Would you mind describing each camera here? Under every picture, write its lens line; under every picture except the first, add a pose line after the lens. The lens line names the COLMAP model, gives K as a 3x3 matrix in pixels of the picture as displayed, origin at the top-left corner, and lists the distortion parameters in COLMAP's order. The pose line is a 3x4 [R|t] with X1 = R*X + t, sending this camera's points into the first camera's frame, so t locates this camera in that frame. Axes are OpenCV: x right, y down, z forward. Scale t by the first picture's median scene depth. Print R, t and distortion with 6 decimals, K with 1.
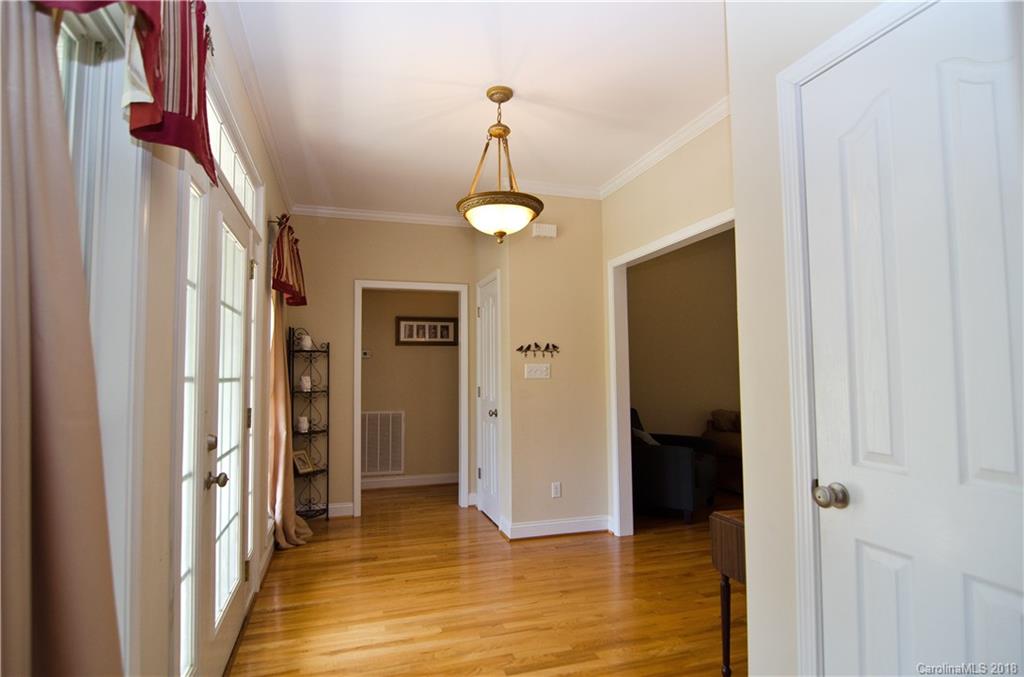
lens RADIAL K [[538.1, 0, 517.2], [0, 538.1, 342.5], [0, 0, 1]] dist [-0.004321, -0.000685]
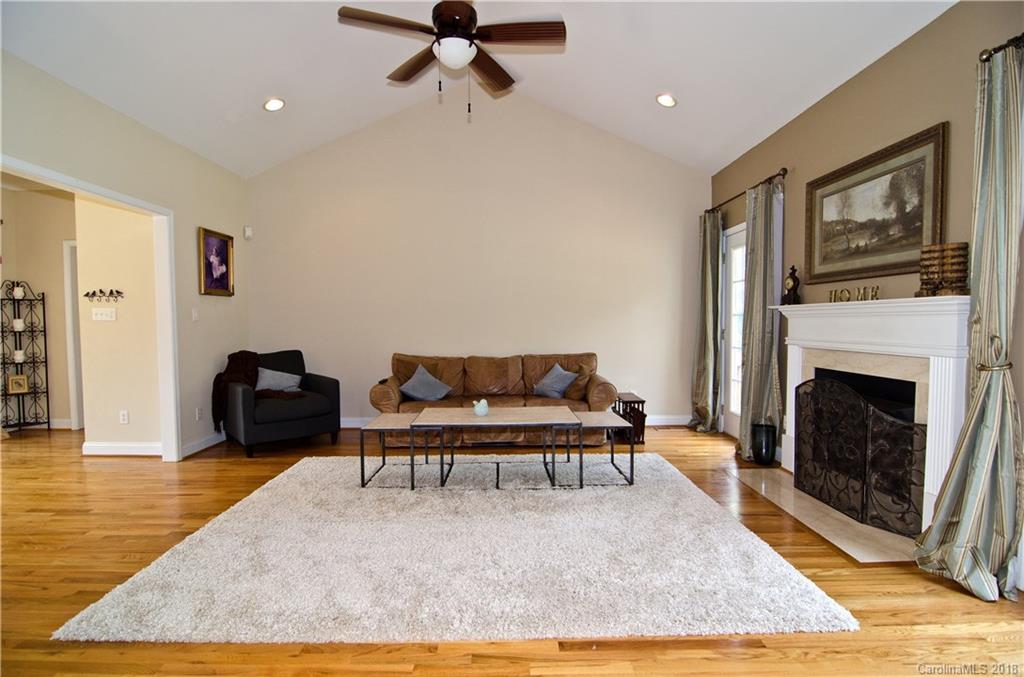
lens RADIAL K [[493.4, 0, 503.3], [0, 493.4, 347.8], [0, 0, 1]] dist [-0.008829, -0.004166]
pose [[0.952007, 0.018378, -0.305524, 1.153876], [0.015602, 0.993984, 0.108406, 0.024611], [0.305678, -0.107970, 0.945993, 0.268980]]
